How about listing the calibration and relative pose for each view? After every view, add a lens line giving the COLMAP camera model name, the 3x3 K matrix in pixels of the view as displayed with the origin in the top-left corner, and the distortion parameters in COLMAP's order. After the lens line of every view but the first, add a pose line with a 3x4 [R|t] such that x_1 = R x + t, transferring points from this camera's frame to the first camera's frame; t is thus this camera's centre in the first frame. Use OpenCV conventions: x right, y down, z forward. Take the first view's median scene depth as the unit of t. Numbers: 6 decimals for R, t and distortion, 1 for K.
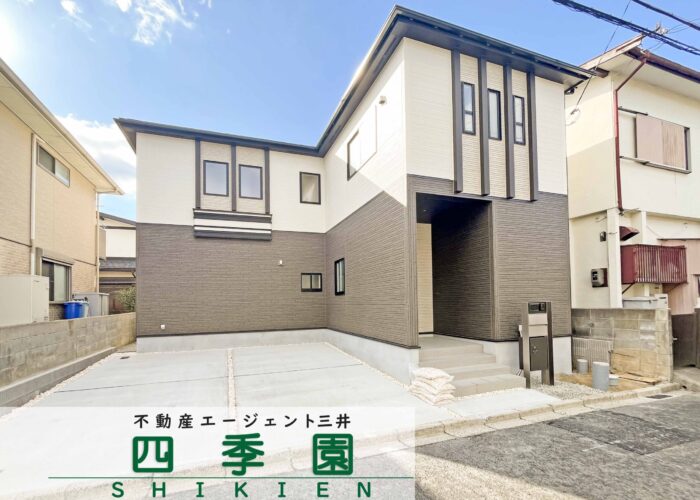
lens RADIAL K [[294.6, 0, 312.3], [0, 294.6, 280.4], [0, 0, 1]] dist [-0.000739, 0.000302]
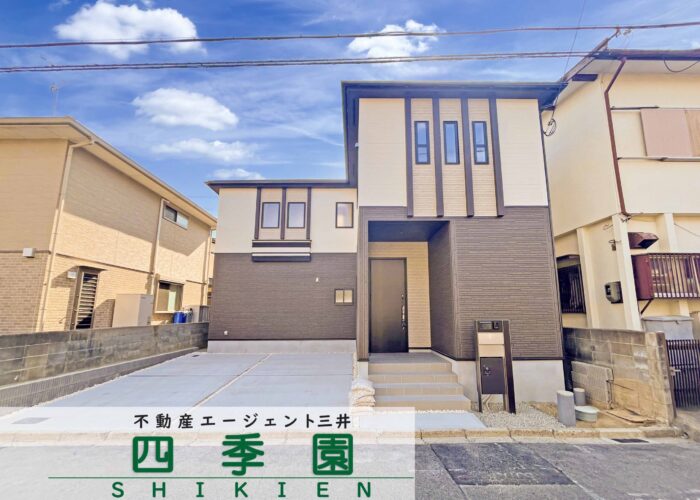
lens RADIAL K [[284.4, 0, 355.8], [0, 284.4, 253.4], [0, 0, 1]] dist [-0.000933, -0.000143]
pose [[0.950891, -0.049593, -0.305528, 0.529430], [0.010179, 0.991557, -0.129268, -0.023699], [0.309359, 0.119810, 0.943368, -0.042312]]
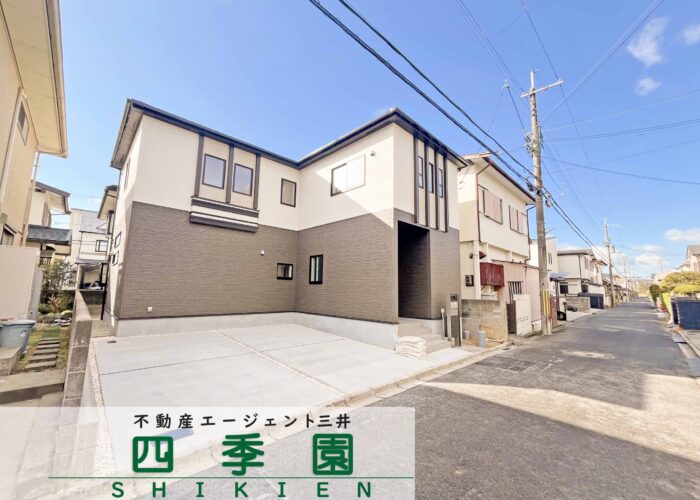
lens RADIAL K [[296.0, 0, 311.9], [0, 296.0, 231.4], [0, 0, 1]] dist [-0.000280, 0.000001]
pose [[0.908685, 0.114279, 0.401538, -0.554896], [-0.065981, 0.989029, -0.132167, -0.004060], [-0.412236, 0.093604, 0.906256, -0.177251]]
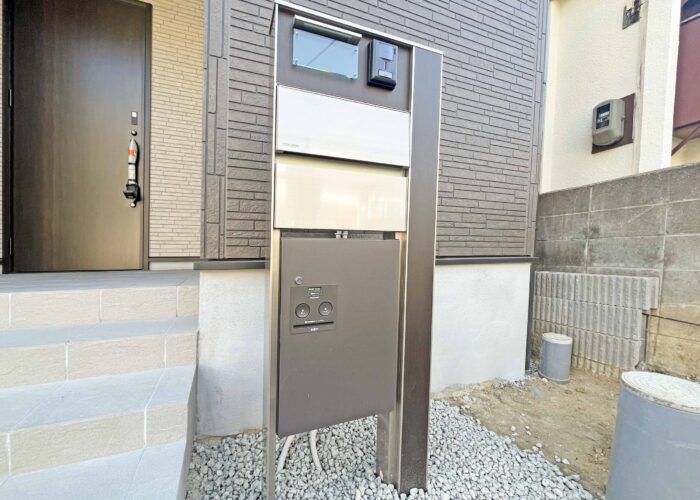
lens RADIAL K [[267.2, 0, 350.1], [0, 267.2, 258.7], [0, 0, 1]] dist [0.000215, 0.000050]
pose [[0.994814, 0.022970, 0.099081, 0.618598], [-0.030634, 0.996596, 0.076533, 0.159928], [-0.096986, -0.079171, 0.992132, 0.691944]]
